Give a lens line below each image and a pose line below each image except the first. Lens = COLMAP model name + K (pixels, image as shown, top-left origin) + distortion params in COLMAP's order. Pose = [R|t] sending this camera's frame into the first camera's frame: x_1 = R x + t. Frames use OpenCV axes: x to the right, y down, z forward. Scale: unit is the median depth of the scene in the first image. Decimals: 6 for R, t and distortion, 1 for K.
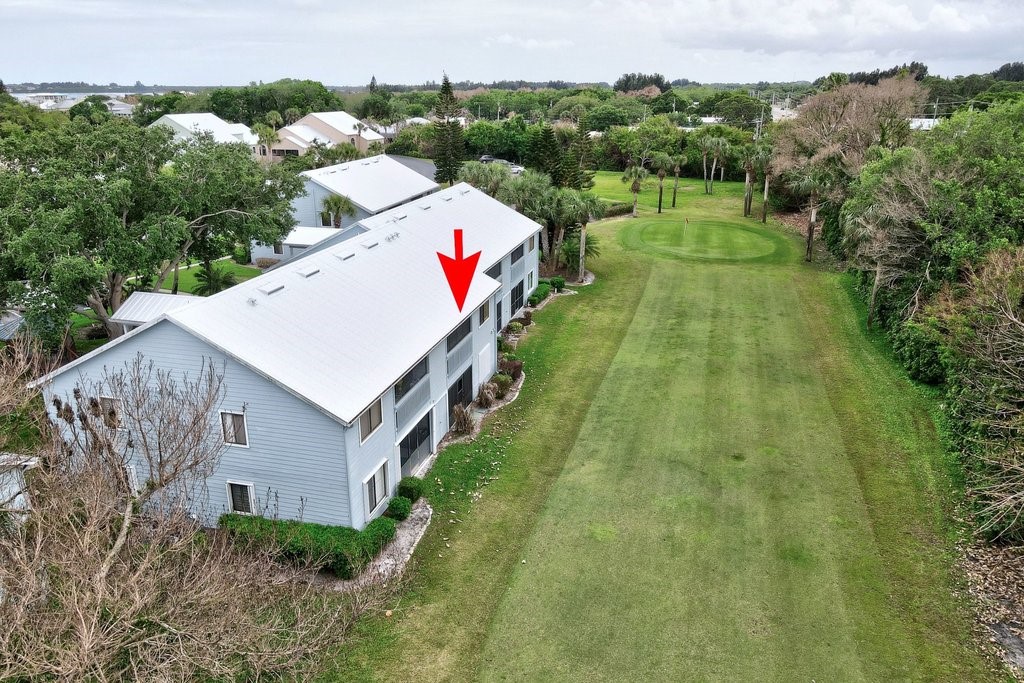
lens RADIAL K [[739.7, 0, 519.0], [0, 739.7, 364.7], [0, 0, 1]] dist [-0.040801, 0.090037]
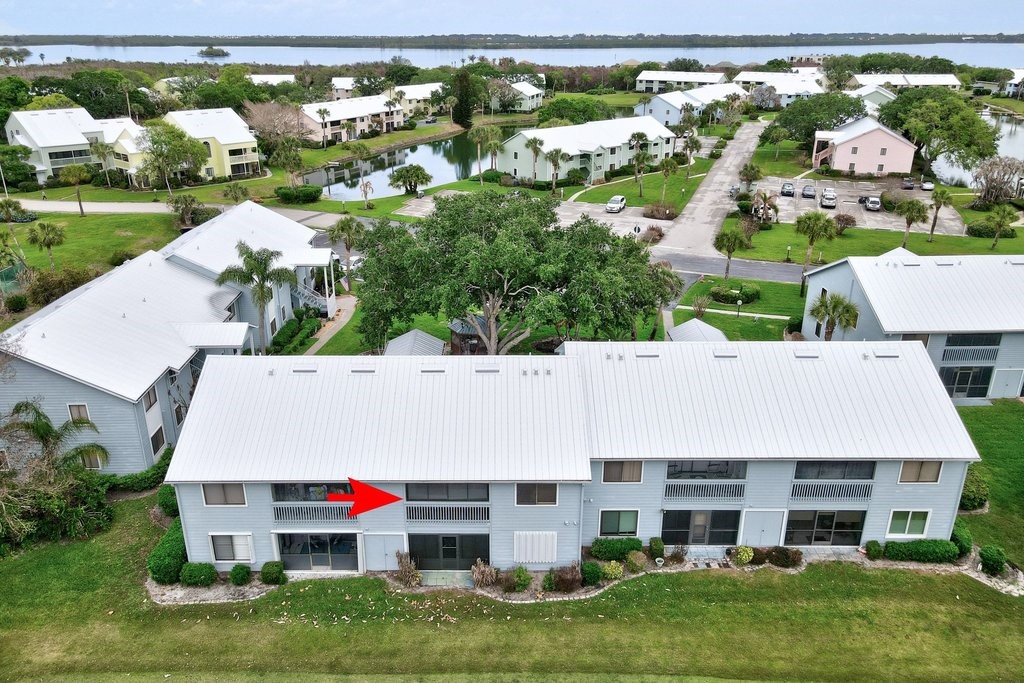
lens RADIAL K [[744.4, 0, 512.0], [0, 744.4, 341.5], [0, 0, 1]] dist [0.010351, 0.002169]
pose [[0.256071, 0.360870, -0.896772, 0.719078], [-0.342030, 0.901516, 0.265113, -0.495376], [0.904125, 0.238836, 0.354281, 0.695319]]
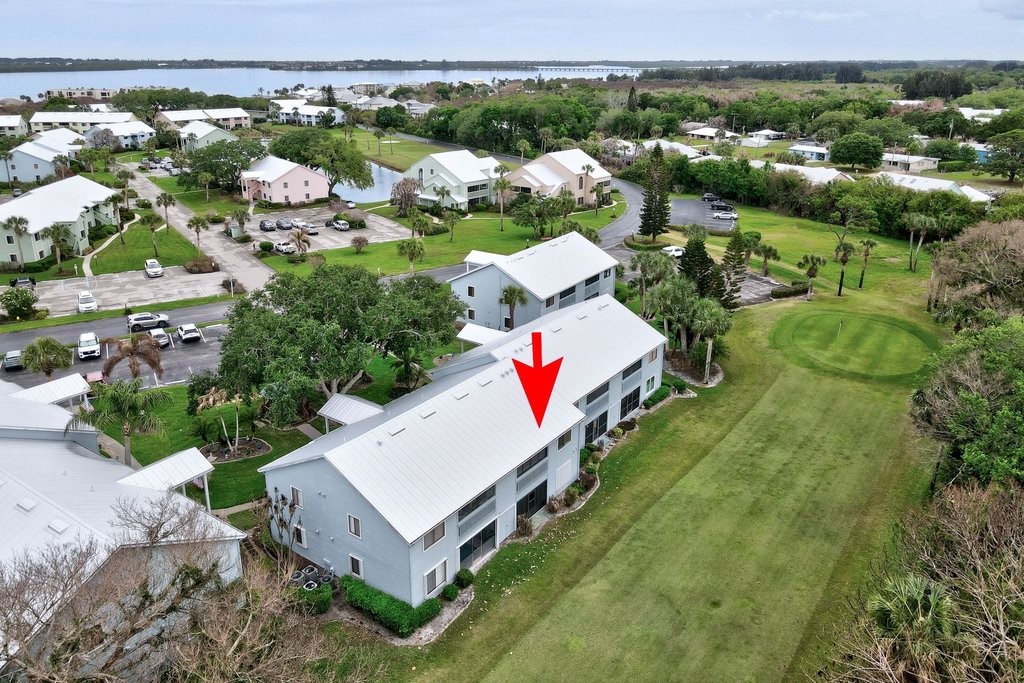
lens RADIAL K [[744.4, 0, 512.0], [0, 744.4, 341.5], [0, 0, 1]] dist [0.010351, 0.002169]
pose [[0.935250, 0.122388, -0.332157, 0.317420], [-0.123464, 0.992187, 0.017950, -0.284736], [0.331758, 0.024221, 0.943053, -0.326422]]
